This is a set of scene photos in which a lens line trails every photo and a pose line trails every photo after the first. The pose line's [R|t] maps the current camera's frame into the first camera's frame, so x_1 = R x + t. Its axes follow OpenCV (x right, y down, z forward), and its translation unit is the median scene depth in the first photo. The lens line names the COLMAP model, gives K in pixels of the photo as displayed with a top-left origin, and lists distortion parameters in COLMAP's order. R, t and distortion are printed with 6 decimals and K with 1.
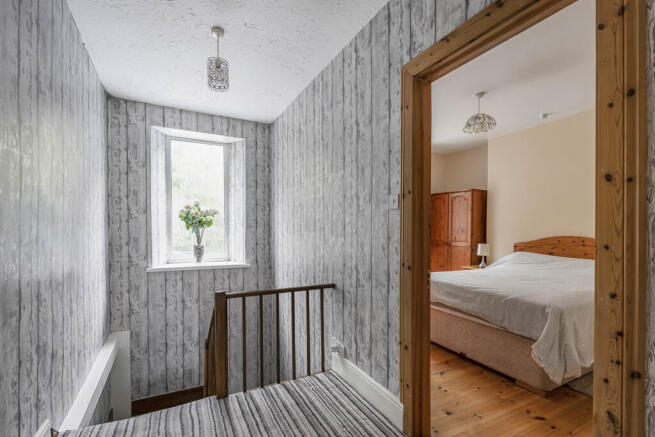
lens RADIAL K [[293.7, 0, 331.8], [0, 293.7, 226.8], [0, 0, 1]] dist [0.002818, 0.000035]
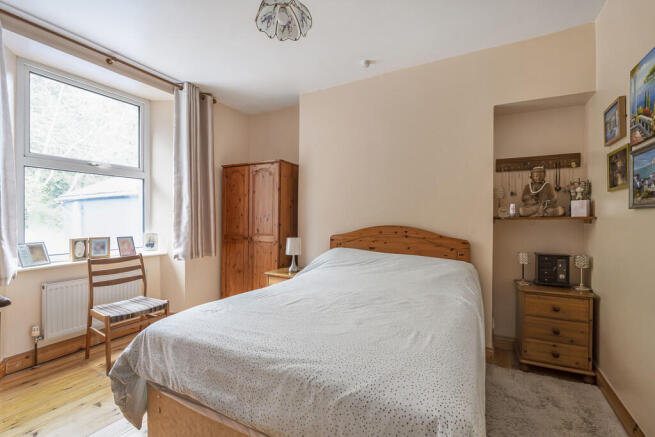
lens RADIAL K [[293.7, 0, 331.8], [0, 293.7, 226.8], [0, 0, 1]] dist [0.002818, 0.000035]
pose [[0.828501, -0.019729, 0.559640, 0.189152], [-0.002225, 0.999255, 0.038521, 0.004175], [-0.559984, -0.033160, 0.827840, 0.351770]]
